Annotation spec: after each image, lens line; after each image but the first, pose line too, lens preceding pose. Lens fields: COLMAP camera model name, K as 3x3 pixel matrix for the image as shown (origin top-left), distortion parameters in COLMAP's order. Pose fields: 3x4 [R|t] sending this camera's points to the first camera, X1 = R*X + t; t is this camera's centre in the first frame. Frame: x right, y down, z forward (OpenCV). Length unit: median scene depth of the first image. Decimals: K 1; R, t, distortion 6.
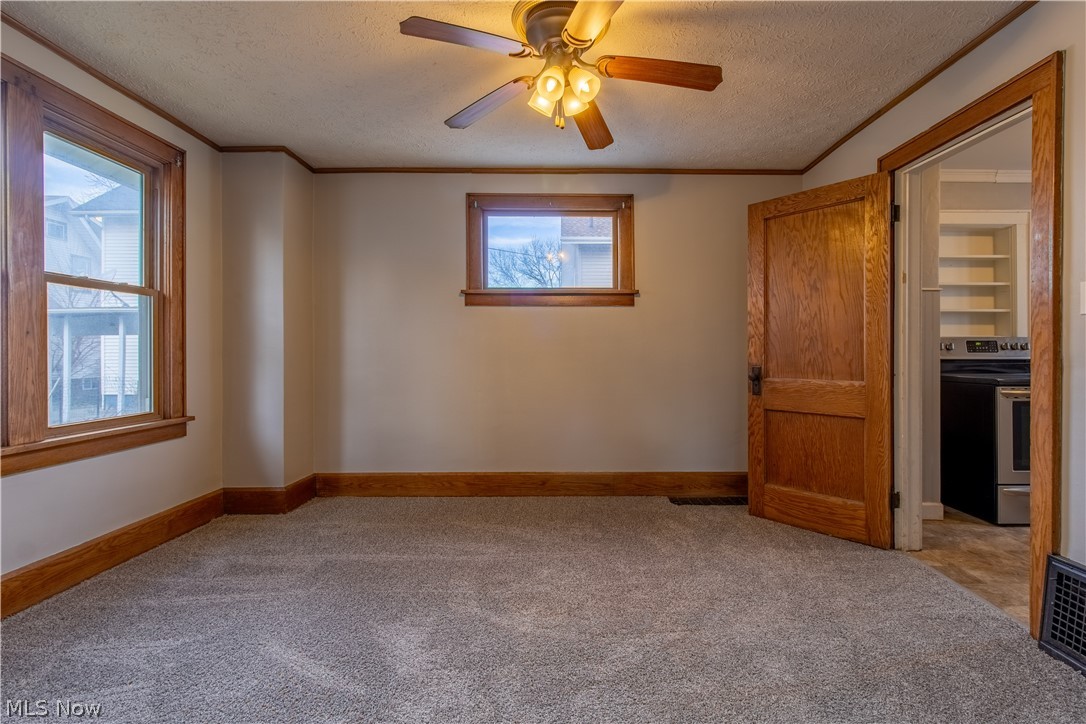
lens RADIAL K [[520.8, 0, 563.1], [0, 520.8, 354.8], [0, 0, 1]] dist [-0.000833, 0.000056]
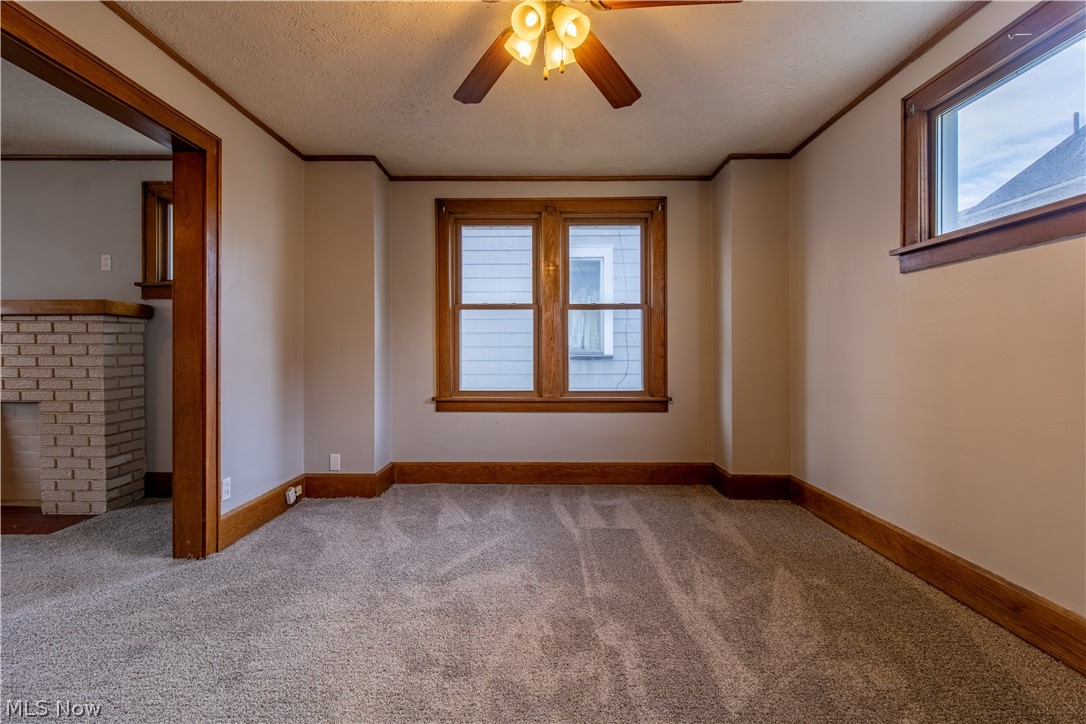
lens RADIAL K [[512.4, 0, 538.0], [0, 512.4, 353.7], [0, 0, 1]] dist [0.008977, -0.002221]
pose [[-0.029702, 0.000788, -0.999559, 0.591871], [-0.002759, 0.999996, 0.000870, 0.007974], [0.999555, 0.002784, -0.029699, 0.716340]]
